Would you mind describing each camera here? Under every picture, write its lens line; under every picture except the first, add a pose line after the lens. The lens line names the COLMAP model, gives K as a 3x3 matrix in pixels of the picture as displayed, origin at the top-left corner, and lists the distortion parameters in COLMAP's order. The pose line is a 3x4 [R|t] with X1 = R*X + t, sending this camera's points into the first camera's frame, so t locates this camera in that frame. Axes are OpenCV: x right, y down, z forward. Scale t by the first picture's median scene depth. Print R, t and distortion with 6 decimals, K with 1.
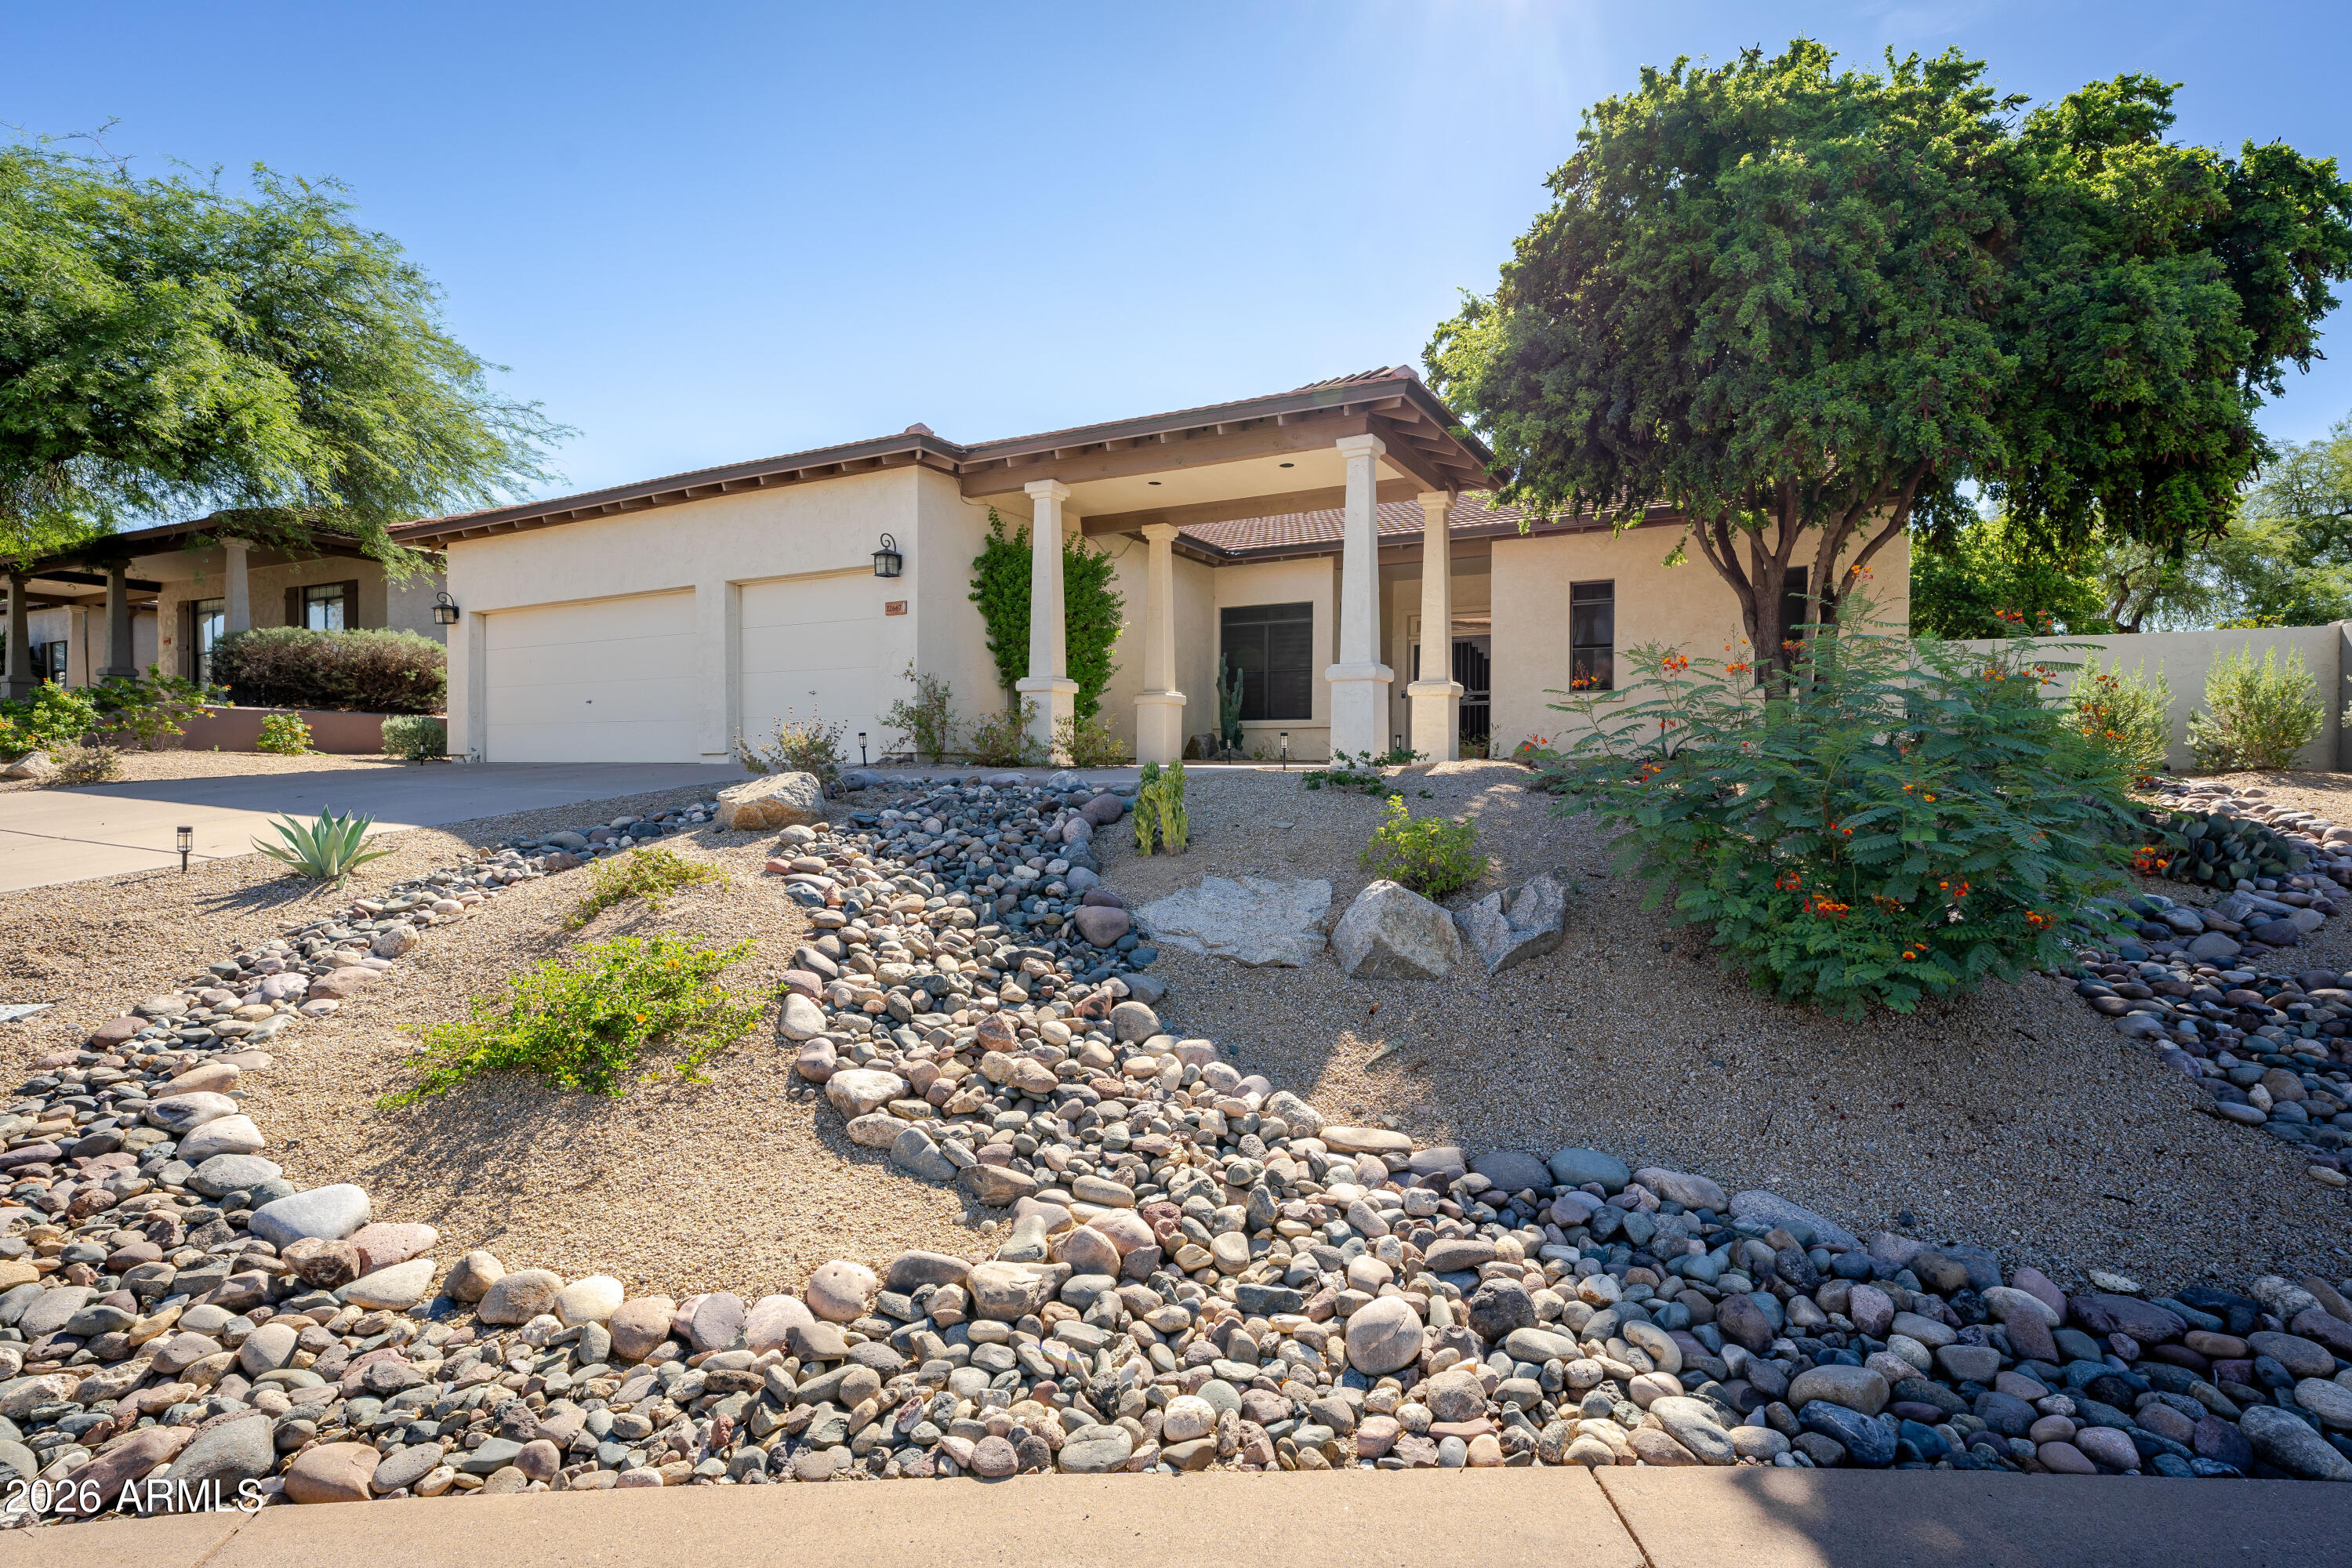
lens RADIAL K [[1205.5, 0, 1106.8], [0, 1205.5, 953.5], [0, 0, 1]] dist [-0.005463, 0.000639]
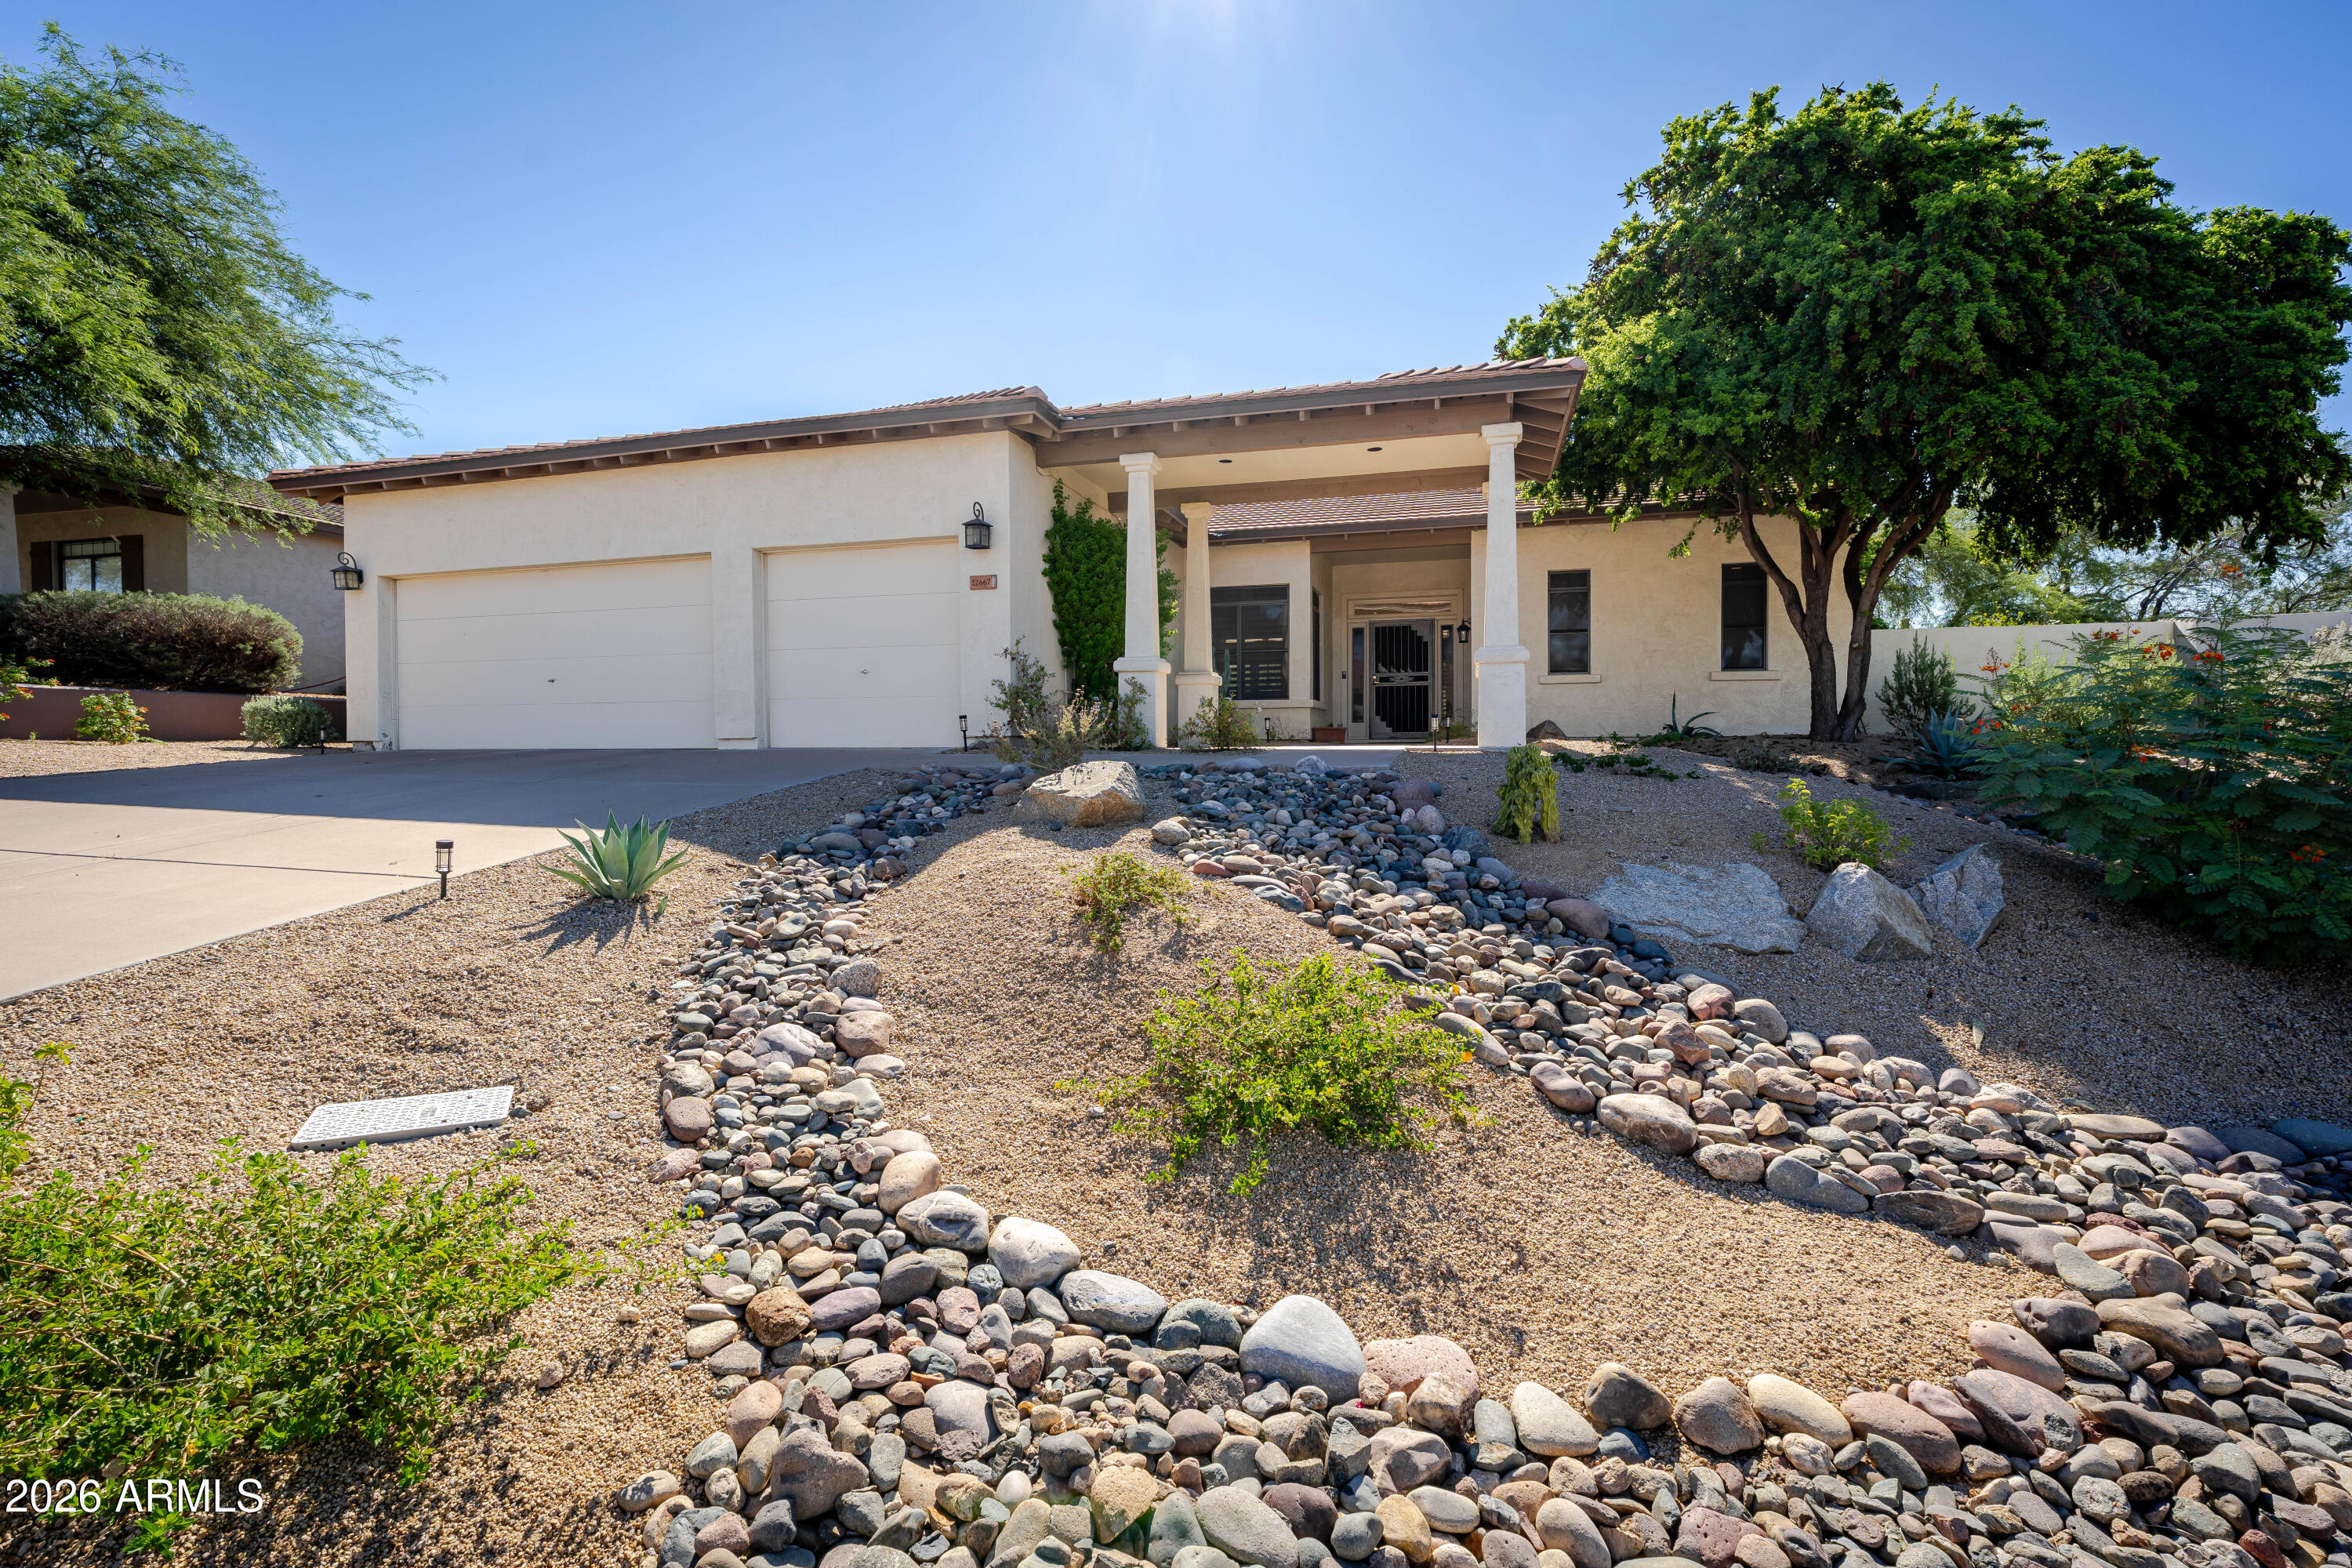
lens RADIAL K [[1157.9, 0, 1096.9], [0, 1157.9, 940.6], [0, 0, 1]] dist [-0.005521, -0.000815]
pose [[0.973830, -0.047858, 0.222181, -0.280742], [0.044147, 0.998791, 0.021646, -0.020301], [-0.222949, -0.011271, 0.974765, 0.086007]]
